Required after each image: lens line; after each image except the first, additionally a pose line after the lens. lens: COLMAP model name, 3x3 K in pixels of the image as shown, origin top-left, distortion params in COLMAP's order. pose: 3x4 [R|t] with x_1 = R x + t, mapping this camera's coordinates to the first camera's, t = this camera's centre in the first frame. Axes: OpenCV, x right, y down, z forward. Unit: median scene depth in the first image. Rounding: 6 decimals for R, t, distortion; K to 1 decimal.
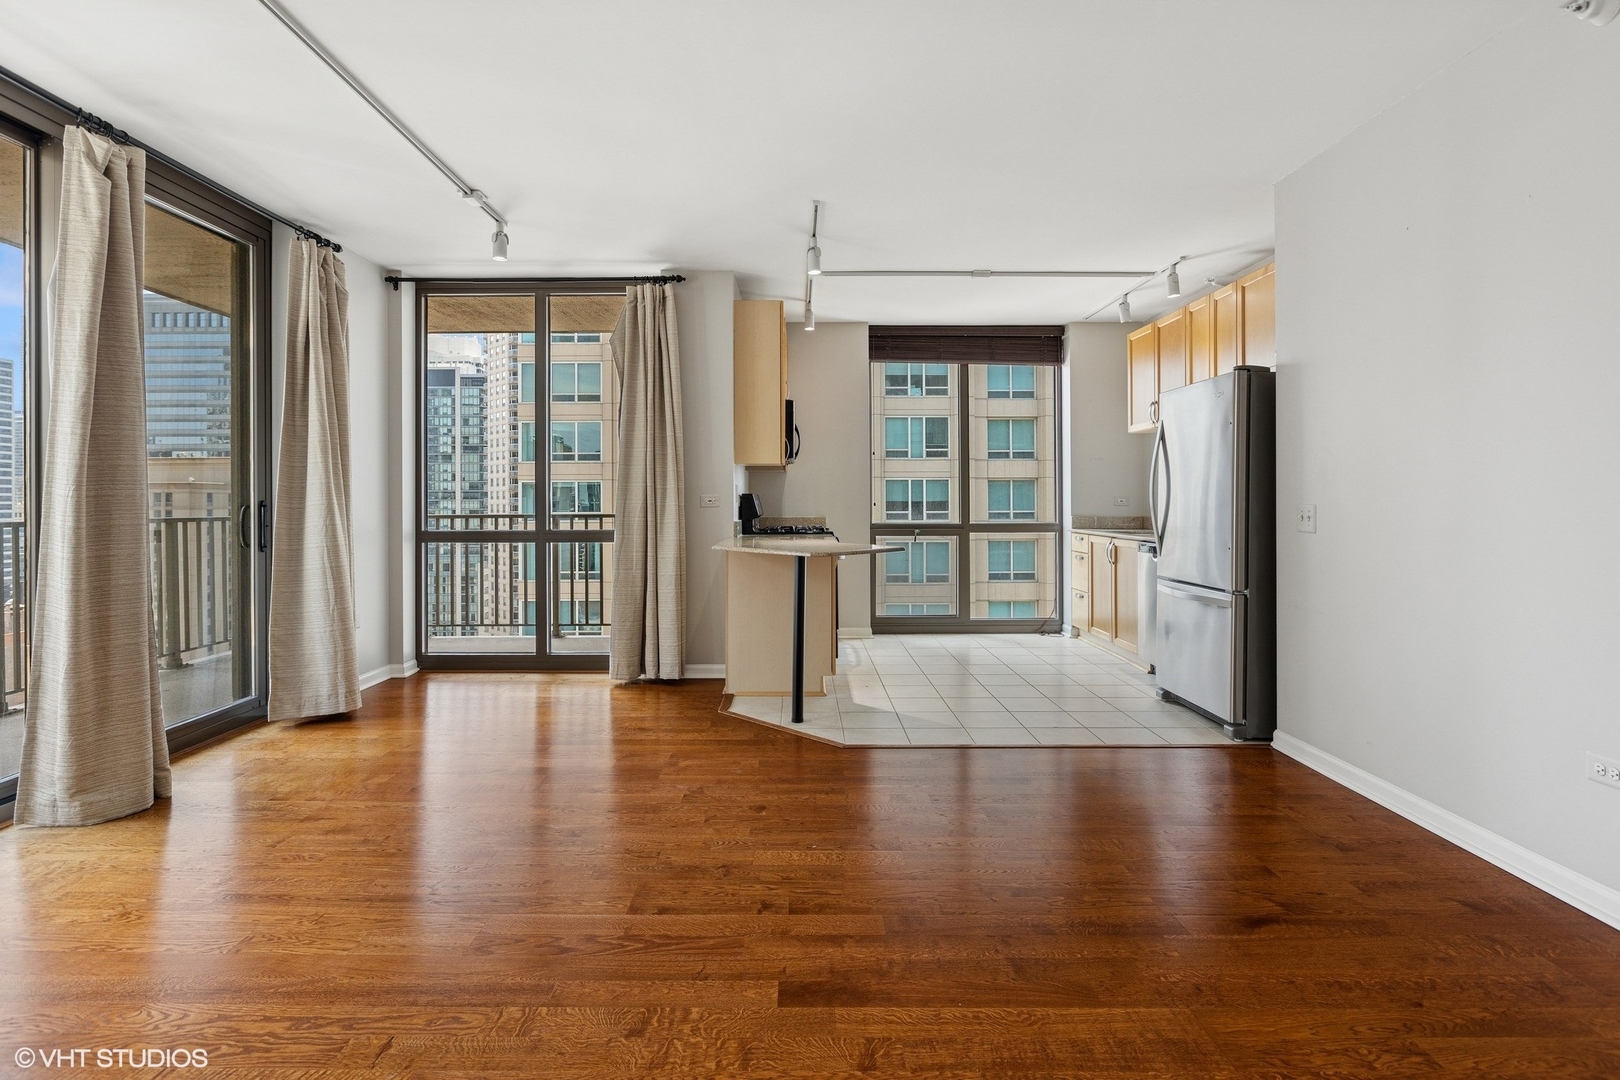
lens RADIAL K [[799.2, 0, 800.8], [0, 799.2, 503.9], [0, 0, 1]] dist [-0.006078, -0.000877]
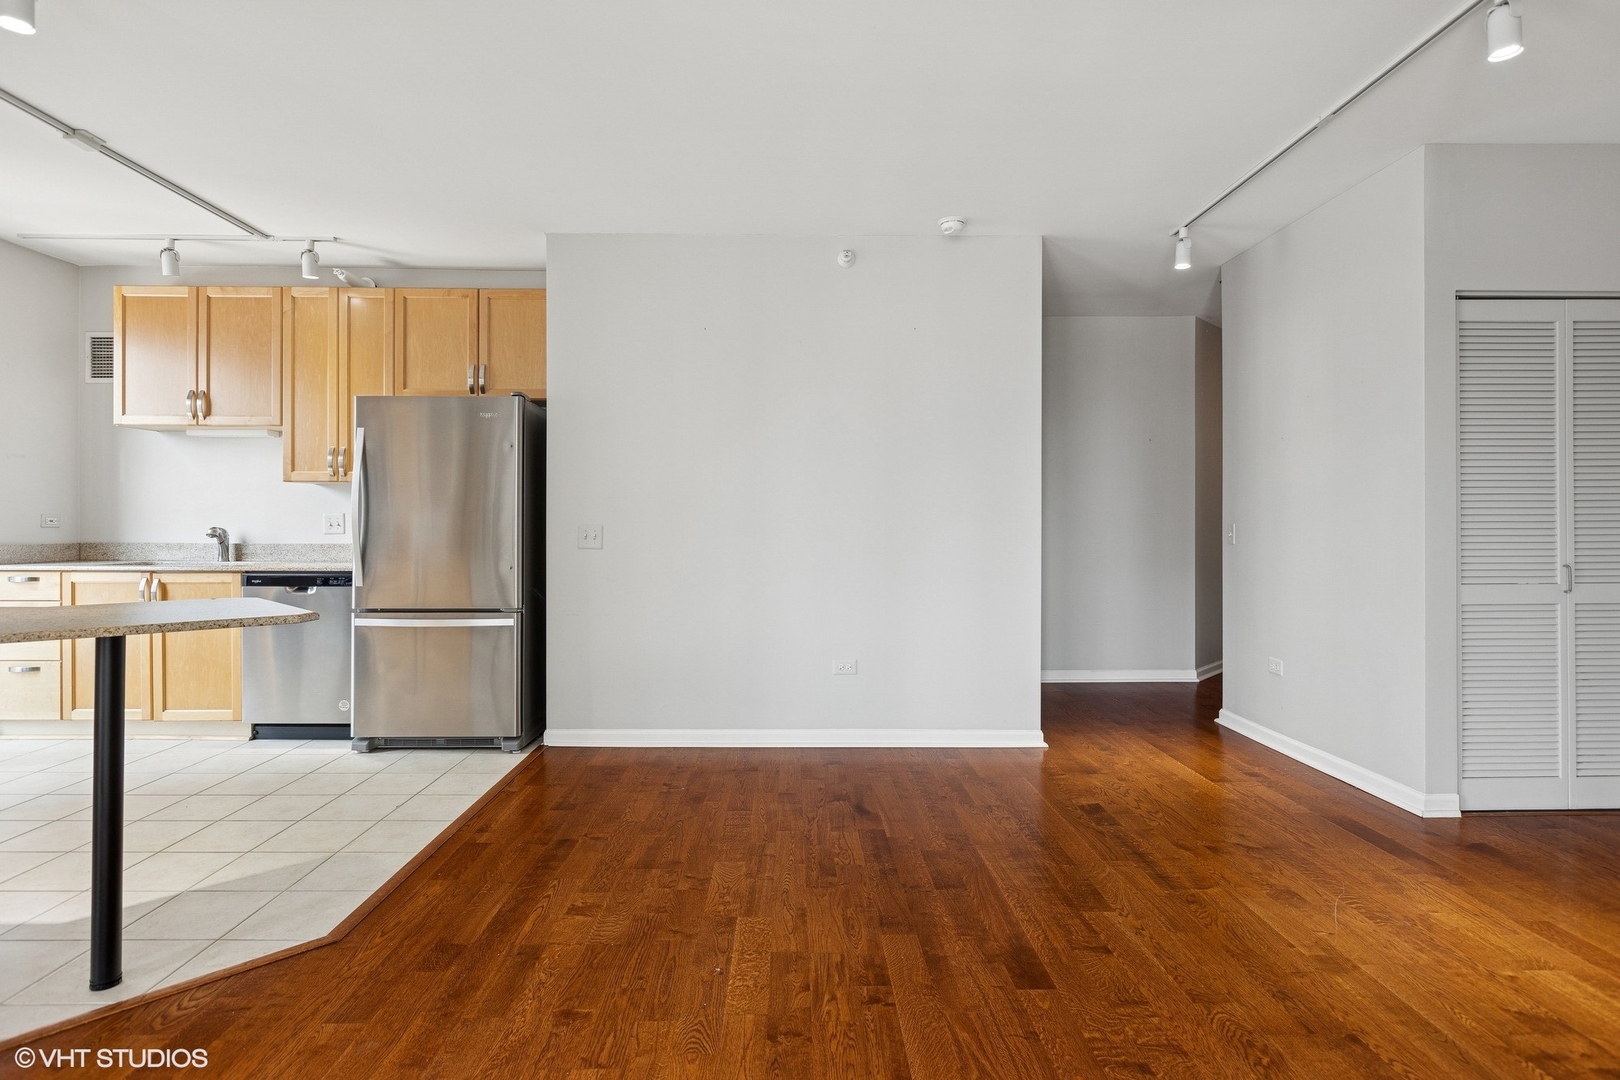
lens RADIAL K [[838.9, 0, 801.6], [0, 838.9, 526.6], [0, 0, 1]] dist [-0.001921, -0.000213]
pose [[-0.012819, -0.005712, 0.999902, -0.416799], [0.000902, 0.999983, 0.005725, -0.002708], [-0.999917, 0.000975, -0.012814, 0.486988]]
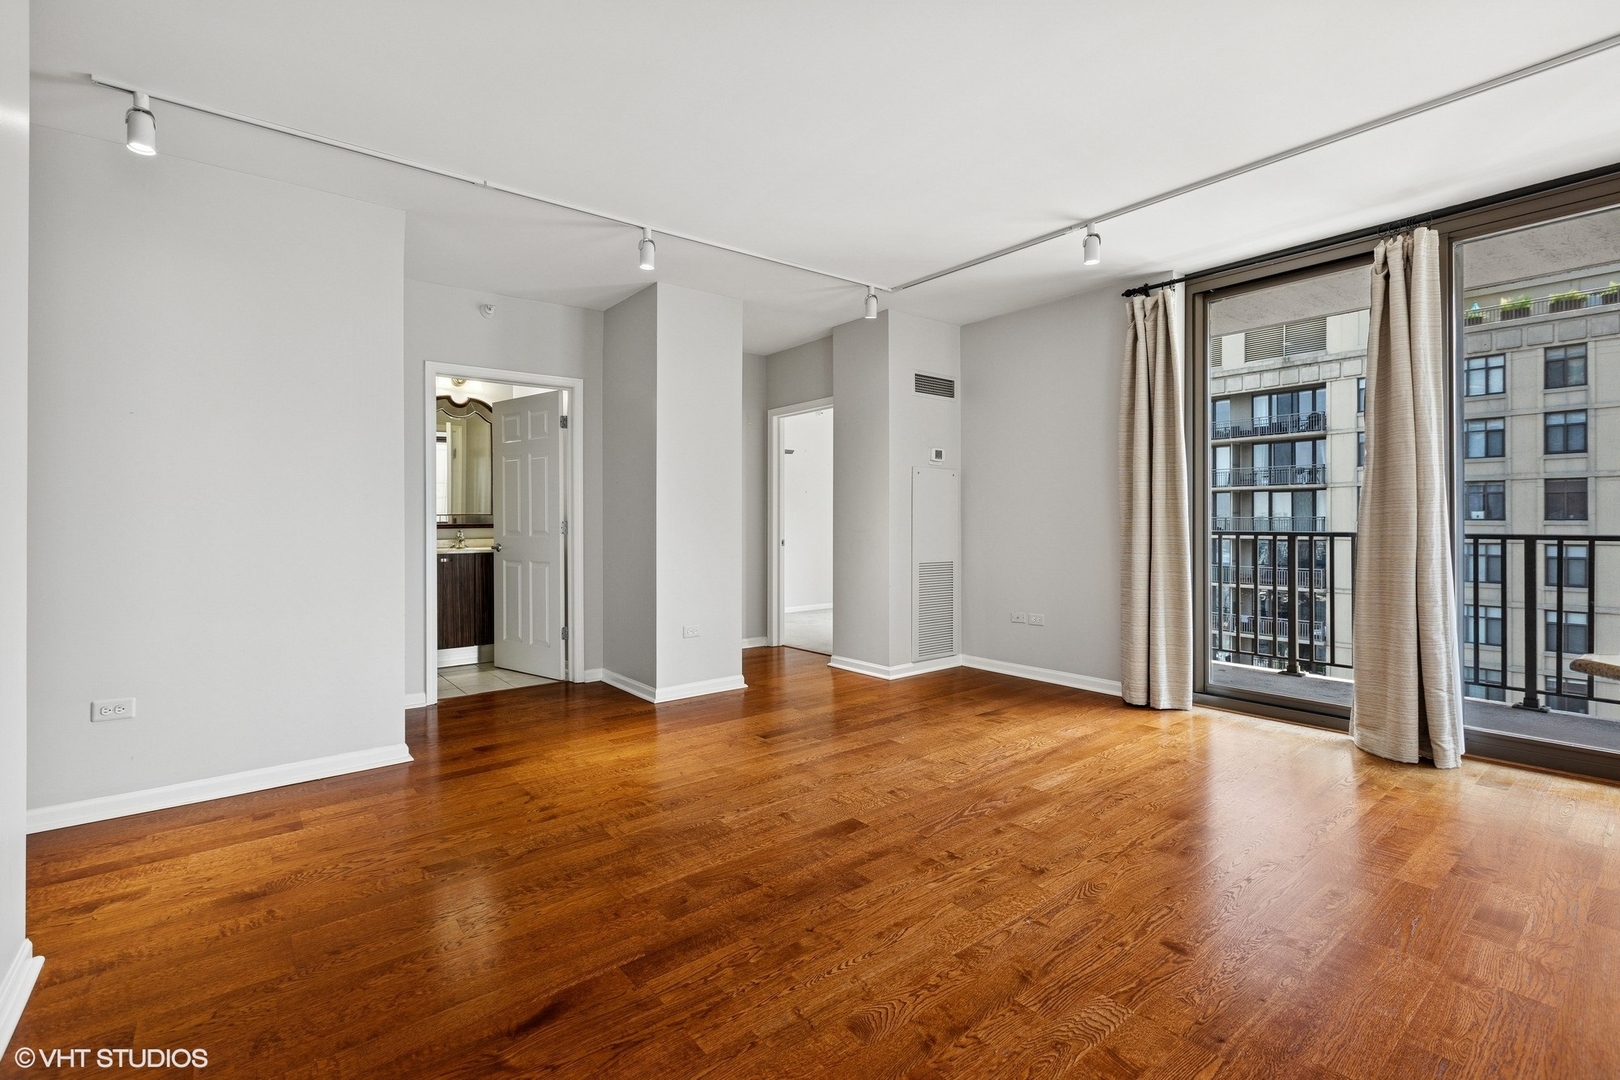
lens RADIAL K [[717.6, 0, 800.7], [0, 717.6, 517.8], [0, 0, 1]] dist [-0.001022, -0.001354]
pose [[-0.785202, -0.000619, -0.619240, 0.357753], [0.002978, 0.999984, -0.004776, 0.000333], [0.619233, -0.005595, -0.785187, 0.761834]]
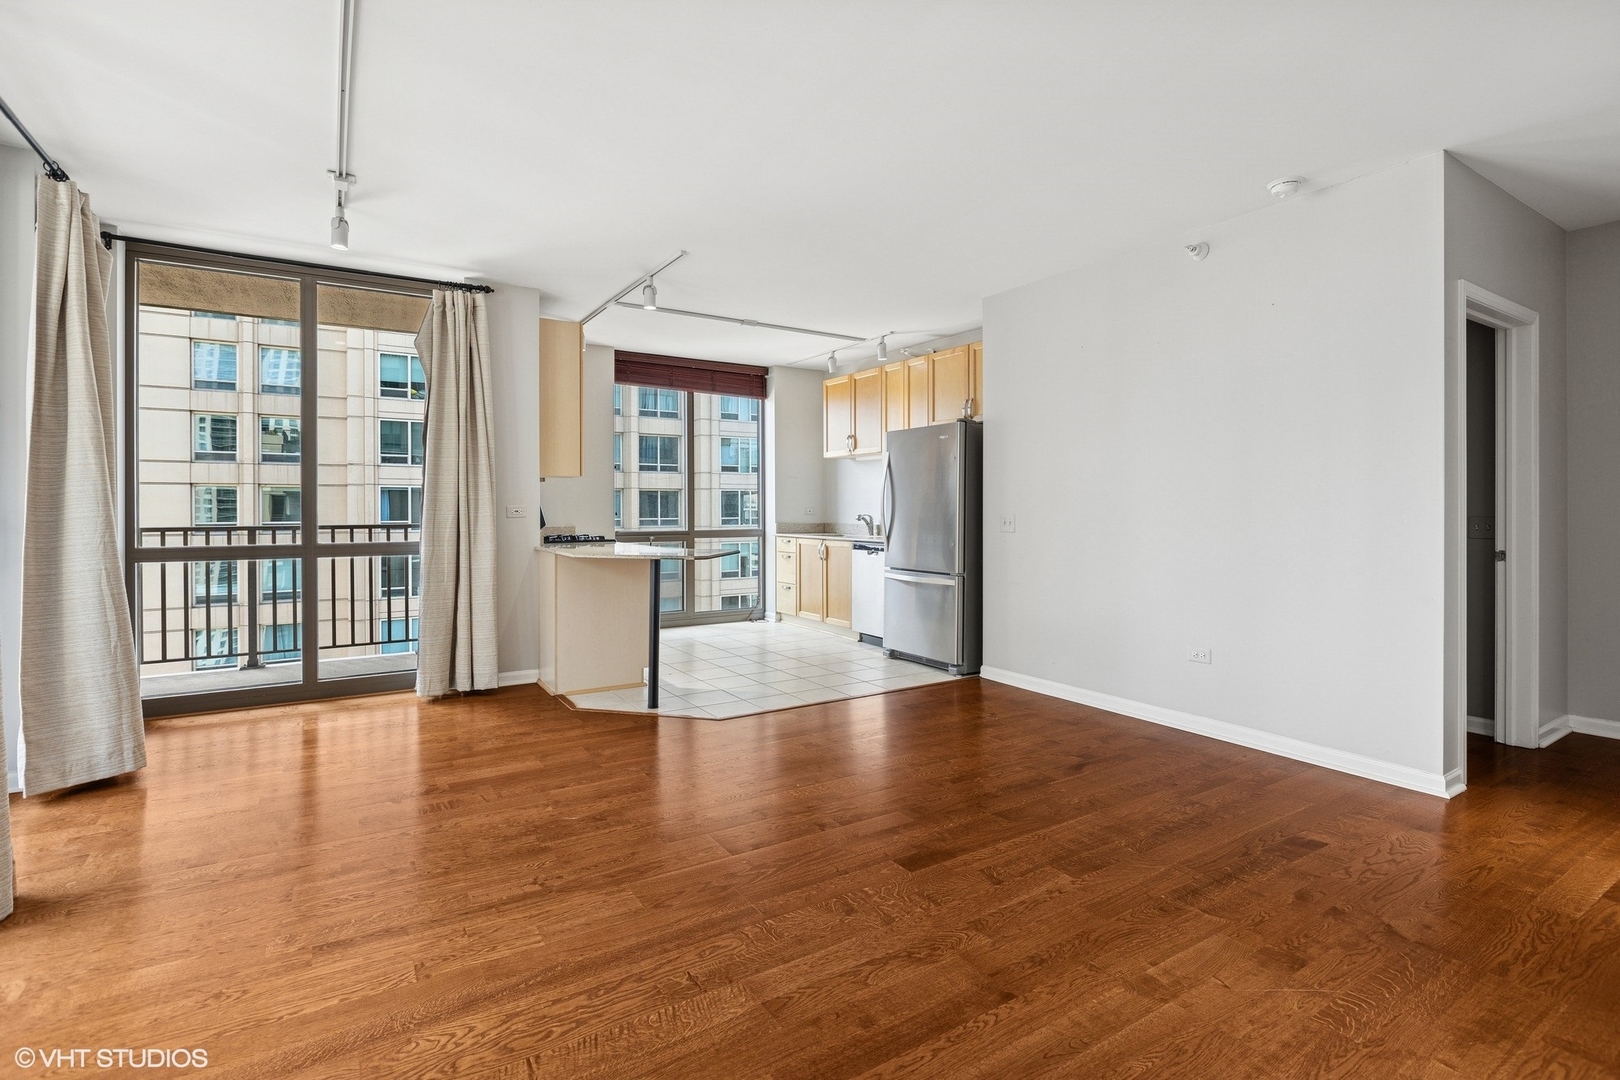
lens RADIAL K [[754.0, 0, 800.1], [0, 754.0, 515.5], [0, 0, 1]] dist [-0.013798, 0.005471]
pose [[0.848027, -0.003309, 0.529942, -0.321378], [0.000913, 0.999988, 0.004782, -0.002606], [-0.529952, -0.003571, 0.848020, -0.007915]]
